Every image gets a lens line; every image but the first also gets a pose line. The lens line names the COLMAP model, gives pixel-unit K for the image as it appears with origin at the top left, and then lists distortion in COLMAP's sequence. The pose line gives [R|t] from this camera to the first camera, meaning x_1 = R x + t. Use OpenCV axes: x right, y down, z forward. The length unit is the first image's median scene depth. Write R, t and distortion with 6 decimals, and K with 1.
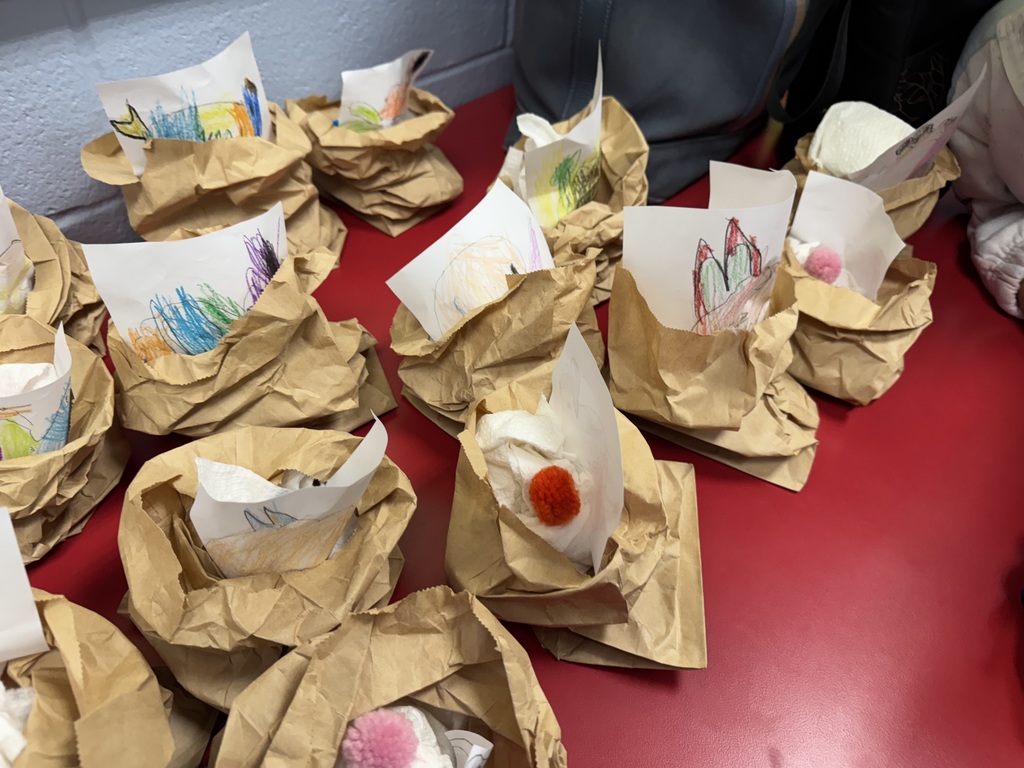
lens RADIAL K [[723.2, 0, 512.7], [0, 723.2, 383.7], [0, 0, 1]] dist [0.005142, -0.001131]
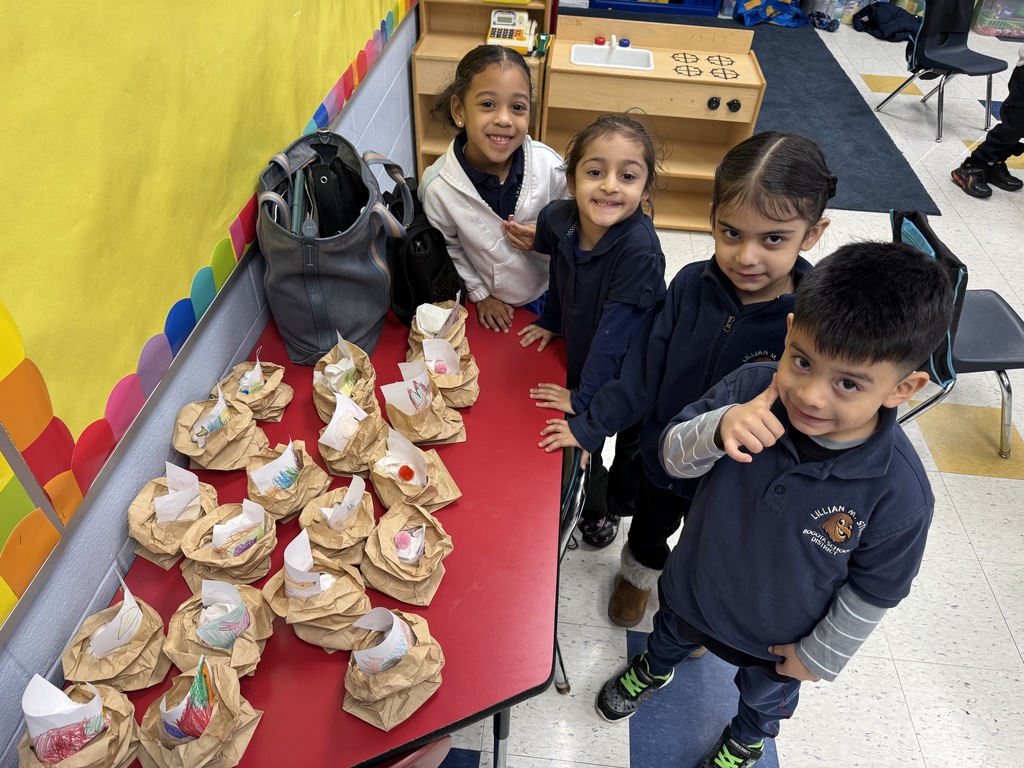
lens RADIAL K [[723.2, 0, 511.6], [0, 723.2, 383.6], [0, 0, 1]] dist [0.005142, -0.001131]
pose [[0.812841, -0.421261, 0.402281, -0.668035], [0.432274, 0.899164, 0.068143, -0.226668], [-0.390422, 0.118506, 0.912977, -2.192372]]
